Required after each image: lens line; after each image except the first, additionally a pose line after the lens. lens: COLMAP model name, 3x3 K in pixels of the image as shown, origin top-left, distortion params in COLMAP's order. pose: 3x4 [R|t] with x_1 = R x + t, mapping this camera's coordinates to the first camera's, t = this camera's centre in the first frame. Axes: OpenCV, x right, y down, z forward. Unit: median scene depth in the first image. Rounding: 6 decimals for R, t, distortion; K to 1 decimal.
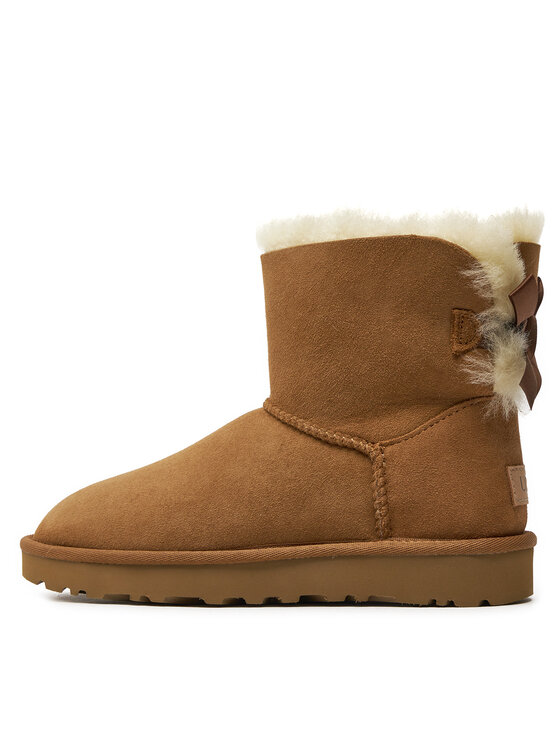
lens RADIAL K [[1547.7, 0, 280.2], [0, 1547.7, 373.3], [0, 0, 1]] dist [-0.065263, 0.000000]
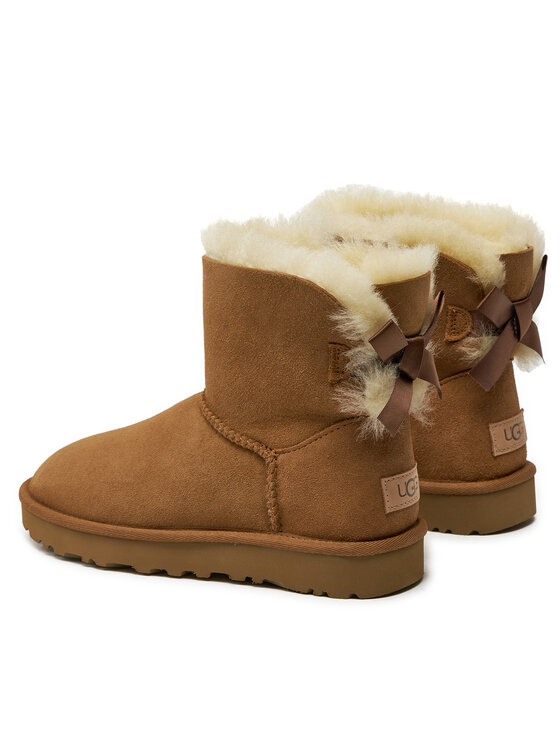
lens RADIAL K [[1980.9, 0, 280.0], [0, 1980.9, 372.9], [0, 0, 1]] dist [-0.057381, 0.000000]
pose [[0.955631, 0.050422, -0.290219, 0.493078], [0.028171, 0.965081, 0.260431, -0.393631], [0.293216, -0.257052, 0.920841, -0.333669]]
